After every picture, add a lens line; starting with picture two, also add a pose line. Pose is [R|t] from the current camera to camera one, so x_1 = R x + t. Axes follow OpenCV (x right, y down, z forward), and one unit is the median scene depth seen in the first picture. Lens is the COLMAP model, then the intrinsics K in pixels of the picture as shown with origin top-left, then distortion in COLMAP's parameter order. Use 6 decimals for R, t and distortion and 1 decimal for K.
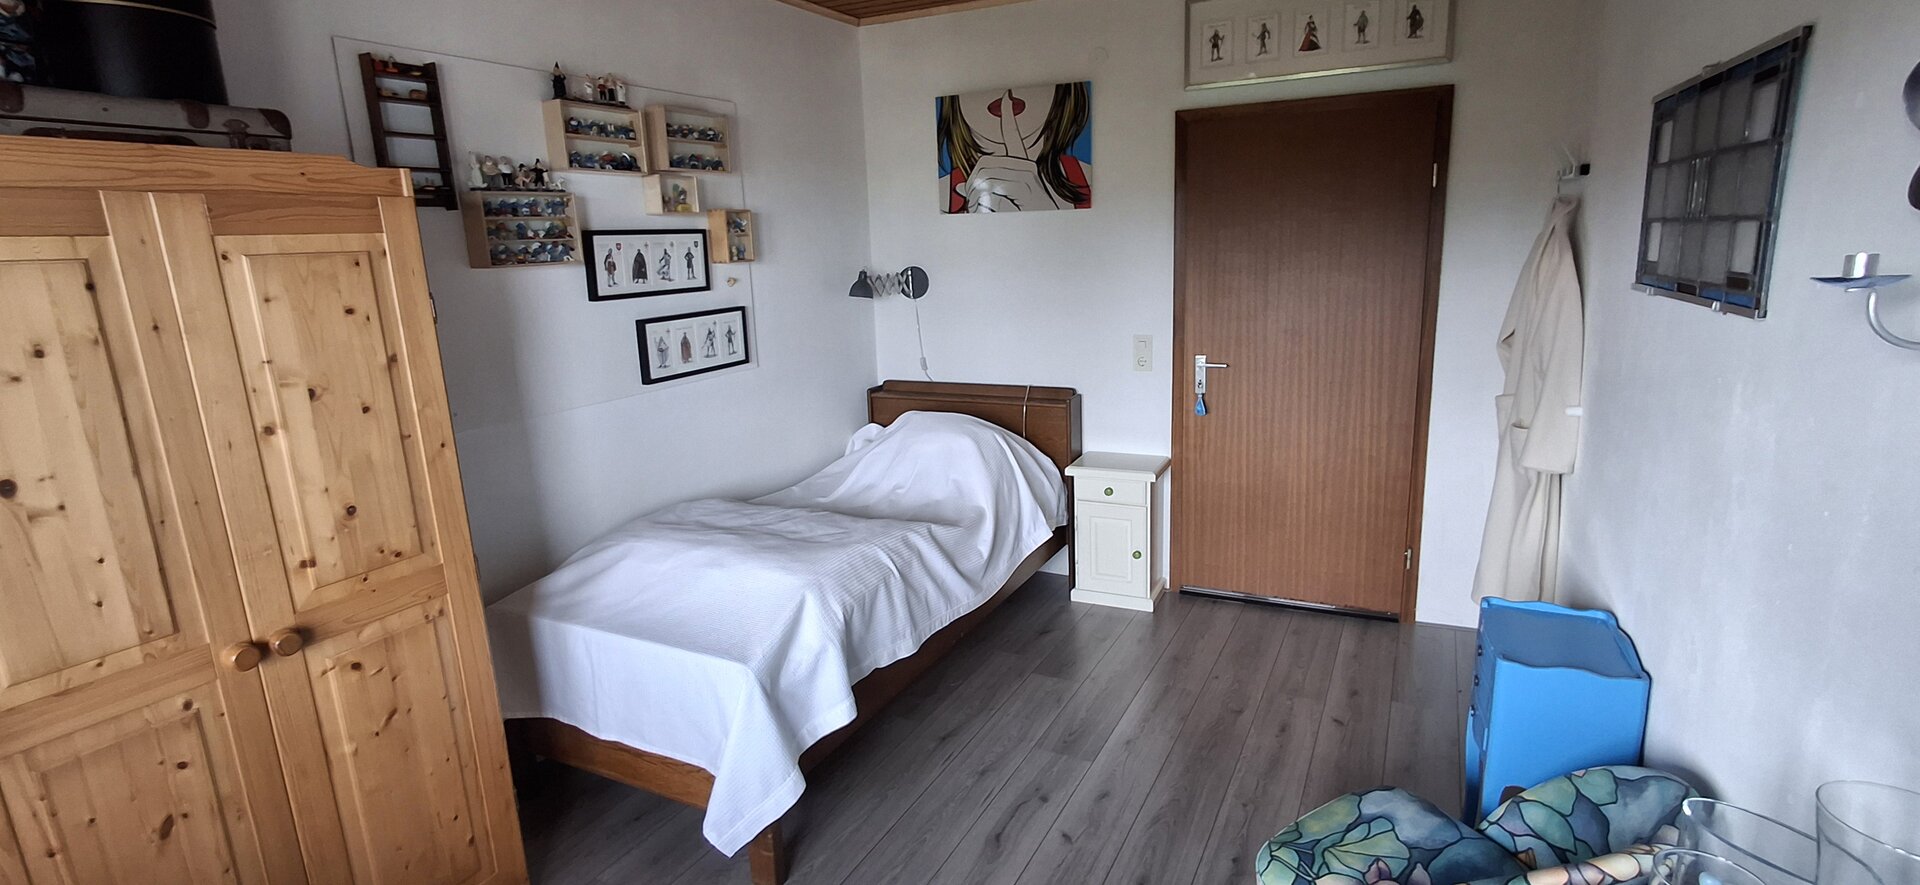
lens RADIAL K [[889.7, 0, 952.4], [0, 889.7, 429.1], [0, 0, 1]] dist [-0.000231, 0.011596]
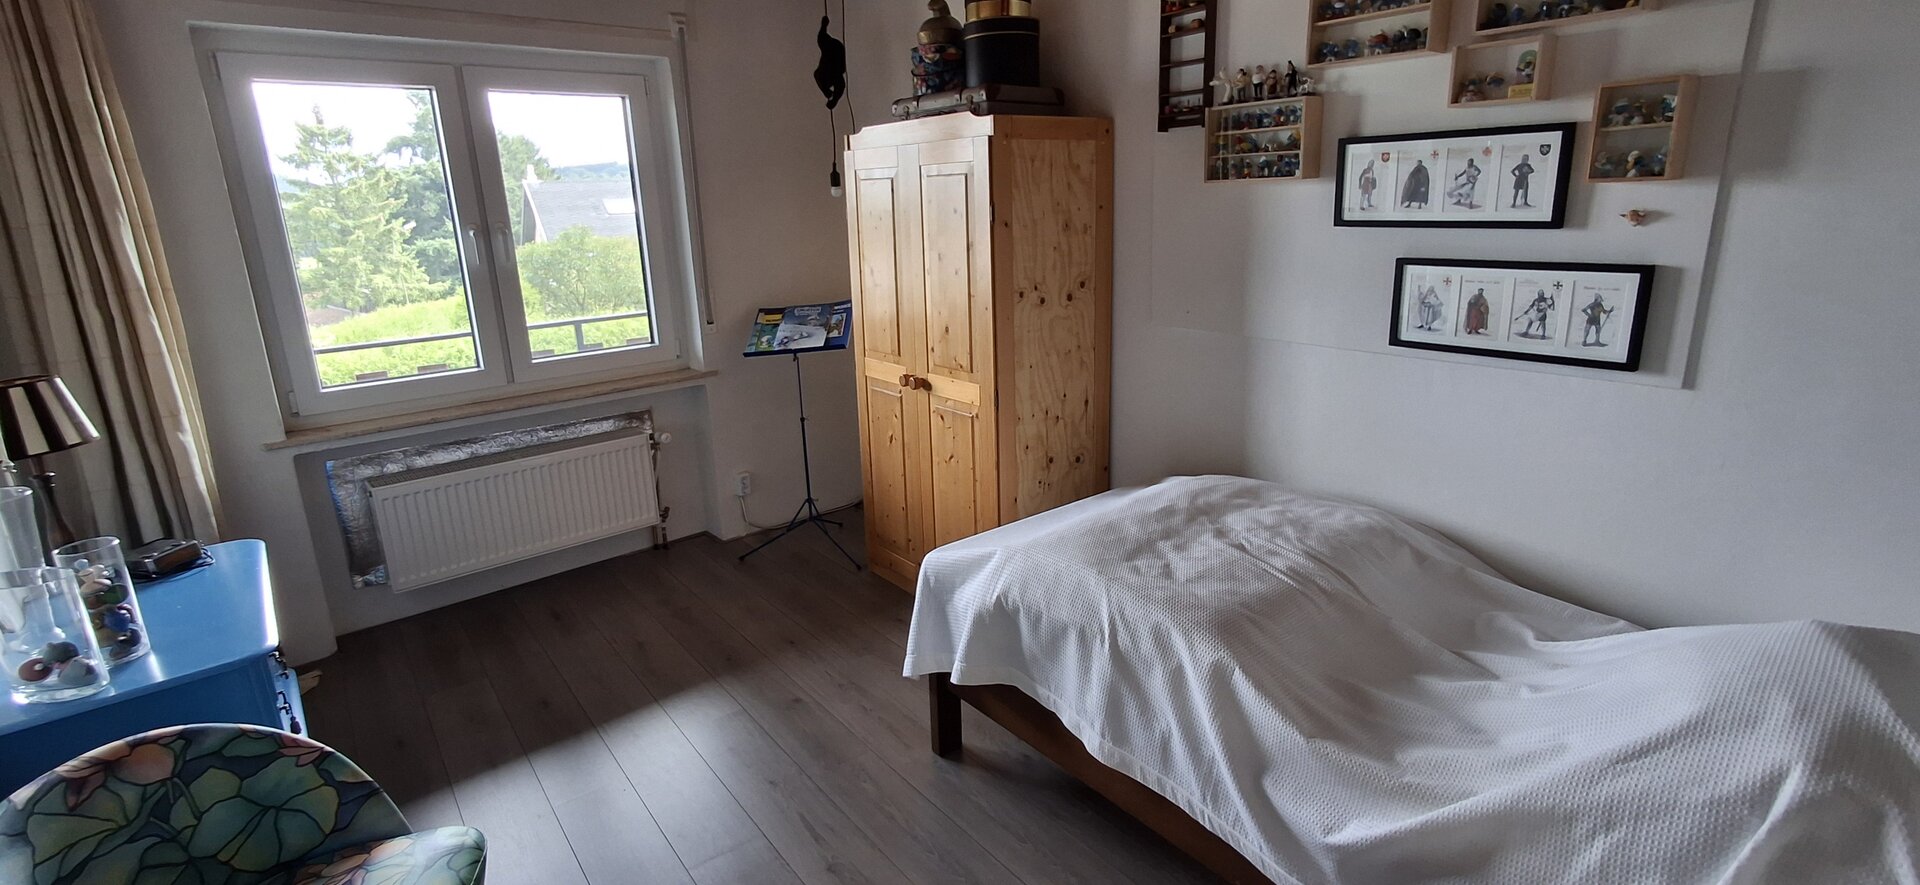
lens RADIAL K [[889.7, 0, 952.4], [0, 889.7, 429.1], [0, 0, 1]] dist [-0.000231, 0.011596]
pose [[-0.415401, 0.282711, -0.864590, 0.515472], [-0.147331, 0.917016, 0.370641, -0.223631], [0.897628, 0.281345, -0.339277, 1.008588]]
